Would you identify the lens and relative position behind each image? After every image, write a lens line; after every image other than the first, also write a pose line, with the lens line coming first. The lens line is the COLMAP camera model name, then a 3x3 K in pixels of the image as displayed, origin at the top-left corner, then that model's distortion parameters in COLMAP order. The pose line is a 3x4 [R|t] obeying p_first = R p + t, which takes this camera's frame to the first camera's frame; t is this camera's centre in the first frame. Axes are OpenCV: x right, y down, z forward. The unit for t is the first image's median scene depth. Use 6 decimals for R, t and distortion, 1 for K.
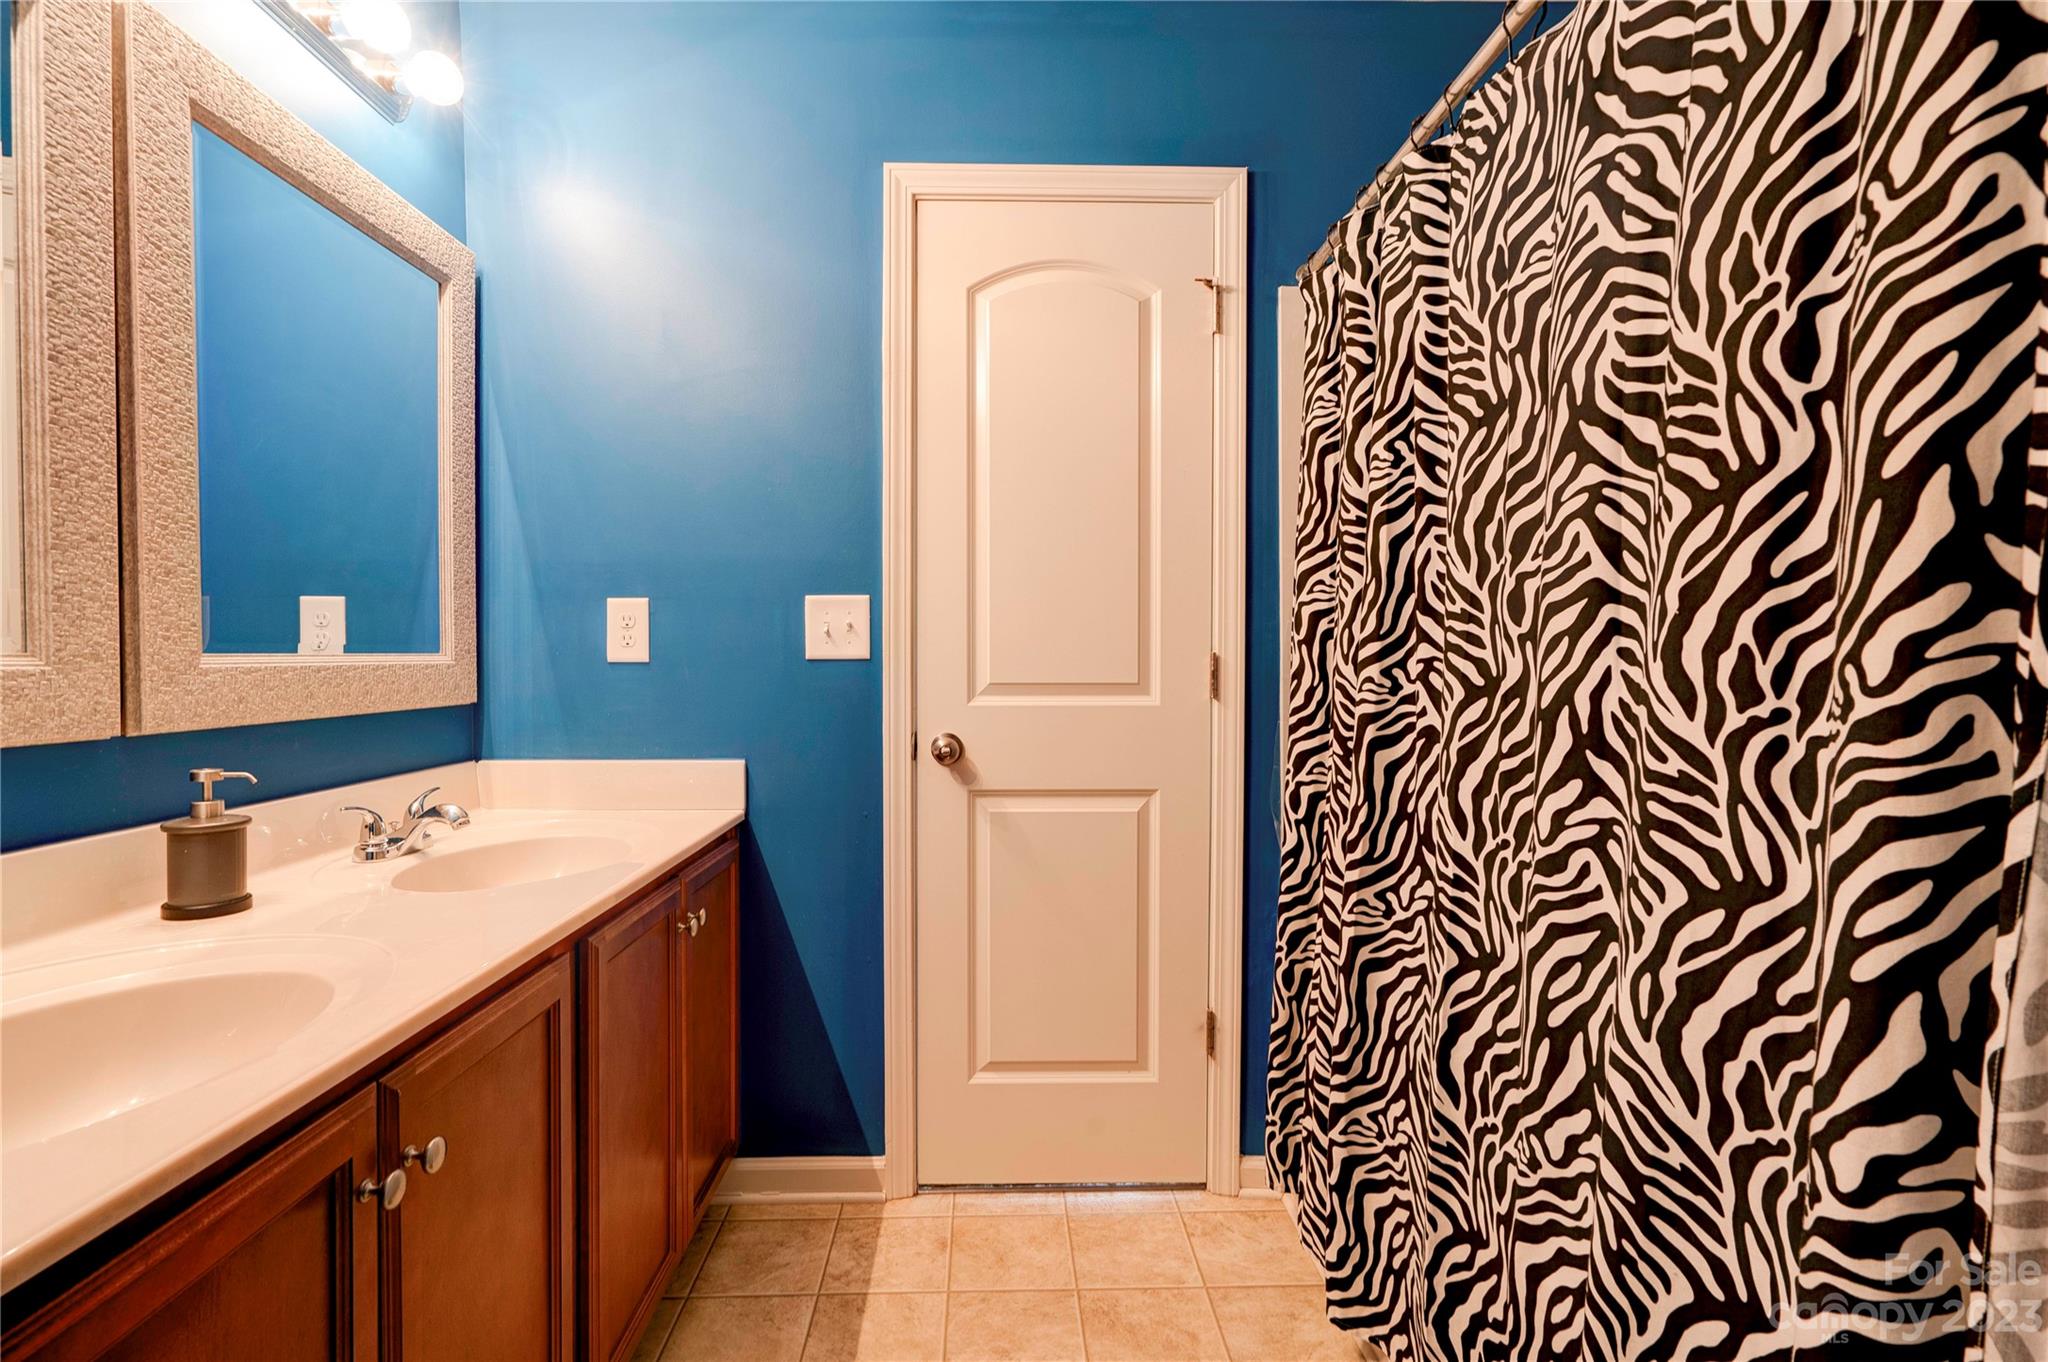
lens RADIAL K [[934.3, 0, 1010.7], [0, 934.3, 675.6], [0, 0, 1]] dist [-0.012835, 0.020377]
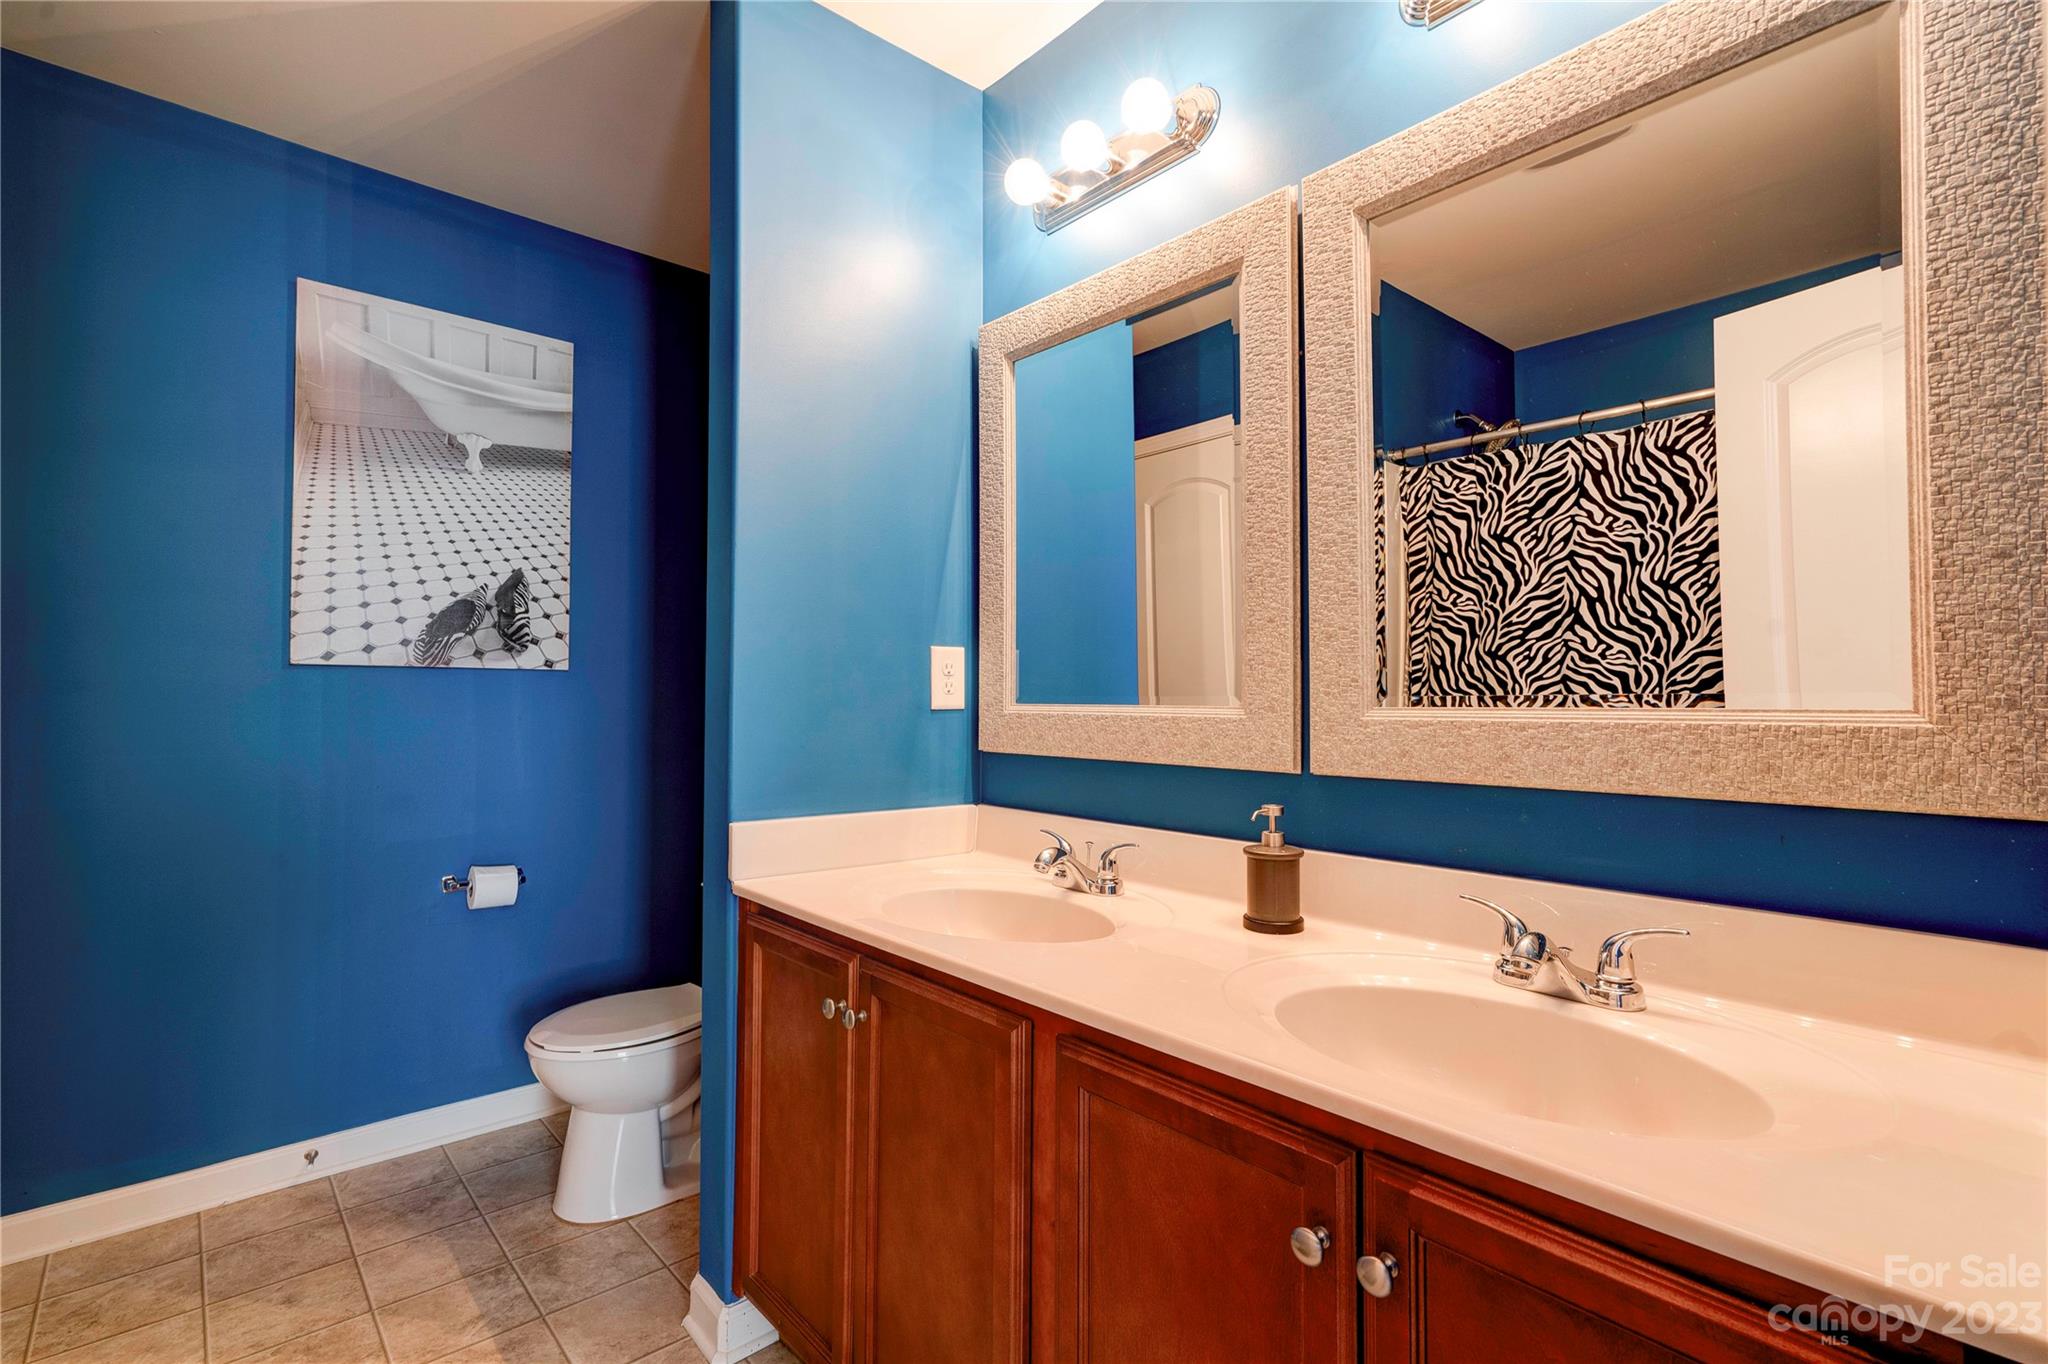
lens RADIAL K [[962.6, 0, 1009.4], [0, 962.6, 675.4], [0, 0, 1]] dist [0.001584, 0.011101]
pose [[-0.773276, -0.029187, -0.633397, 0.160508], [-0.022219, 0.999574, -0.018934, -0.031103], [0.633680, -0.000568, -0.773595, 1.684319]]
